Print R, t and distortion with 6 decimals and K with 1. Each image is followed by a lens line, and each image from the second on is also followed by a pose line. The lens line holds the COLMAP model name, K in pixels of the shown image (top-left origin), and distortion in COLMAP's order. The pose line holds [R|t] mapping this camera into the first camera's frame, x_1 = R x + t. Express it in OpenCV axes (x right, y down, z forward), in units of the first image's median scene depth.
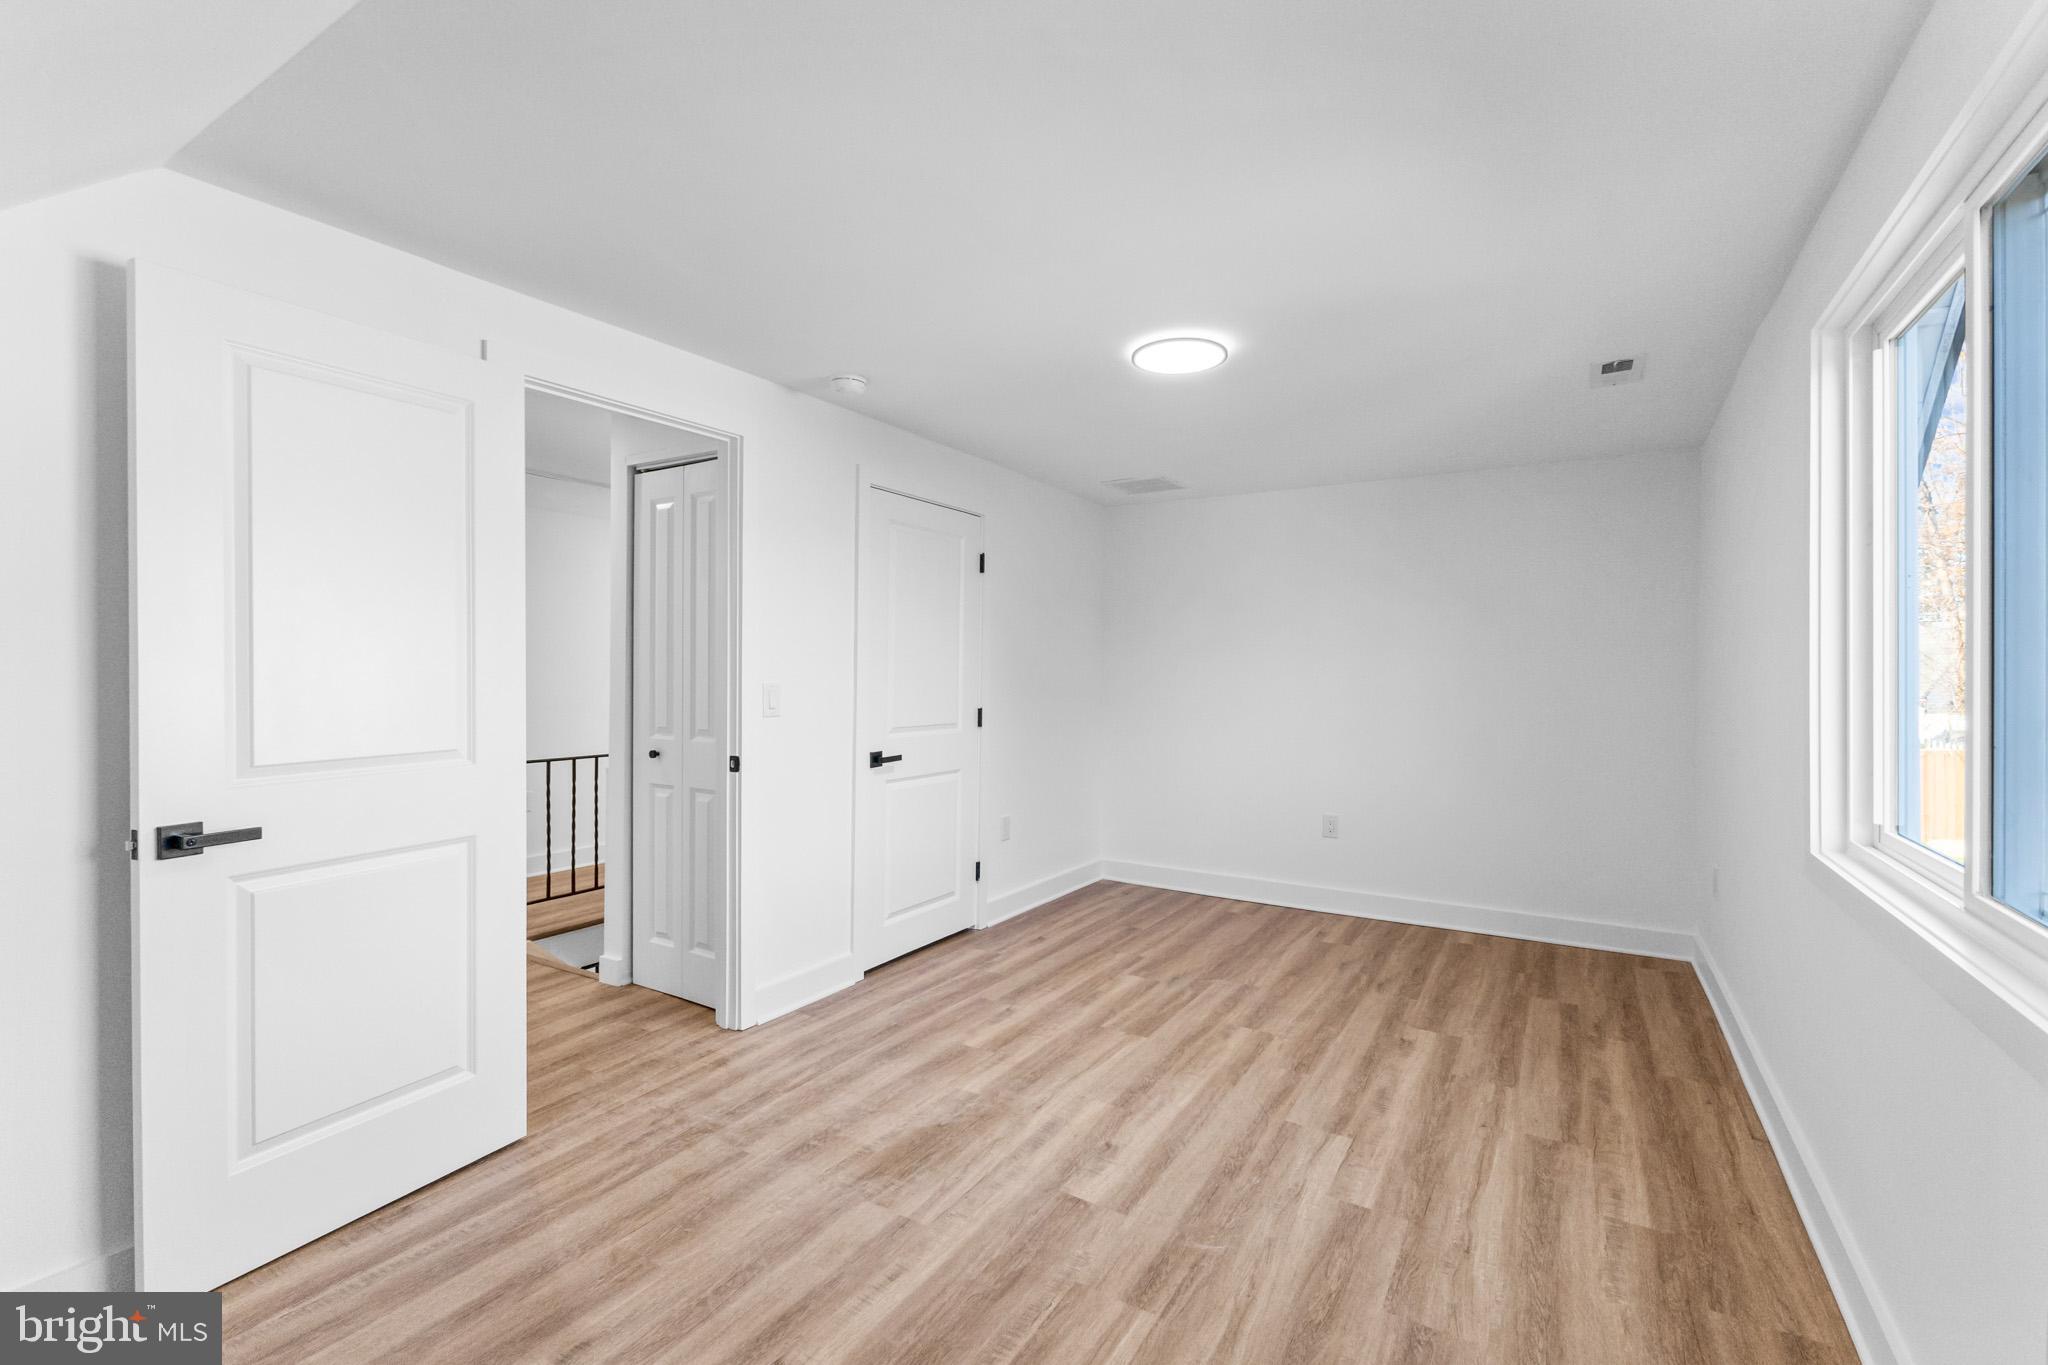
lens RADIAL K [[886.6, 0, 1025.4], [0, 886.6, 673.7], [0, 0, 1]] dist [0.008816, -0.000101]
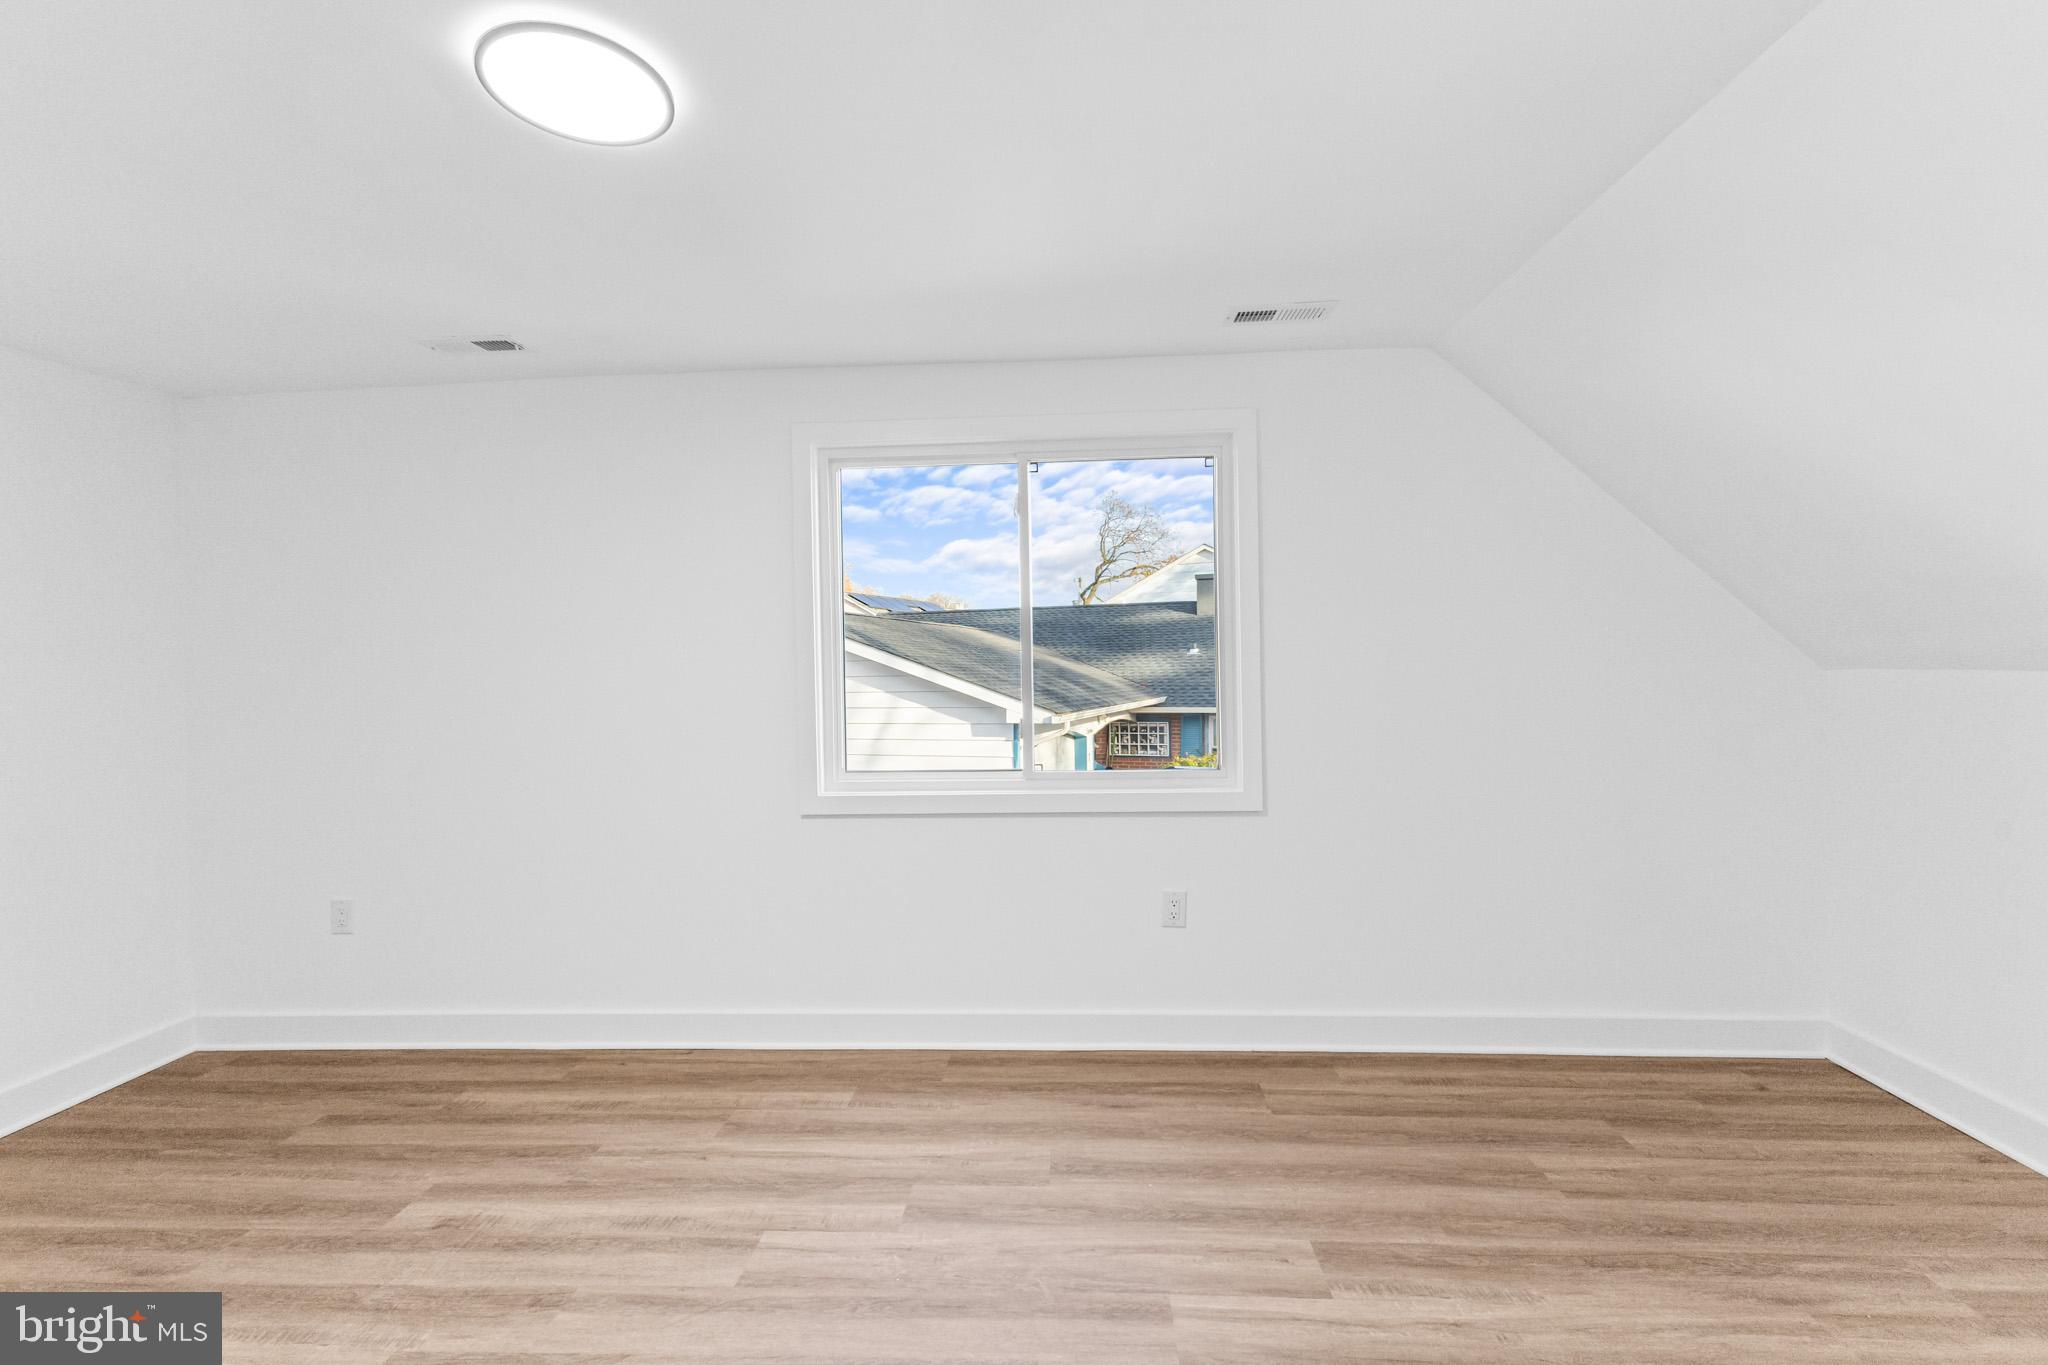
lens RADIAL K [[899.3, 0, 1027.2], [0, 899.3, 669.7], [0, 0, 1]] dist [0.012016, 0.000151]
pose [[-0.482366, 0.003345, 0.875964, -0.446676], [0.017241, 0.999835, 0.005676, -0.007324], [-0.875800, 0.017841, -0.482344, 1.053041]]
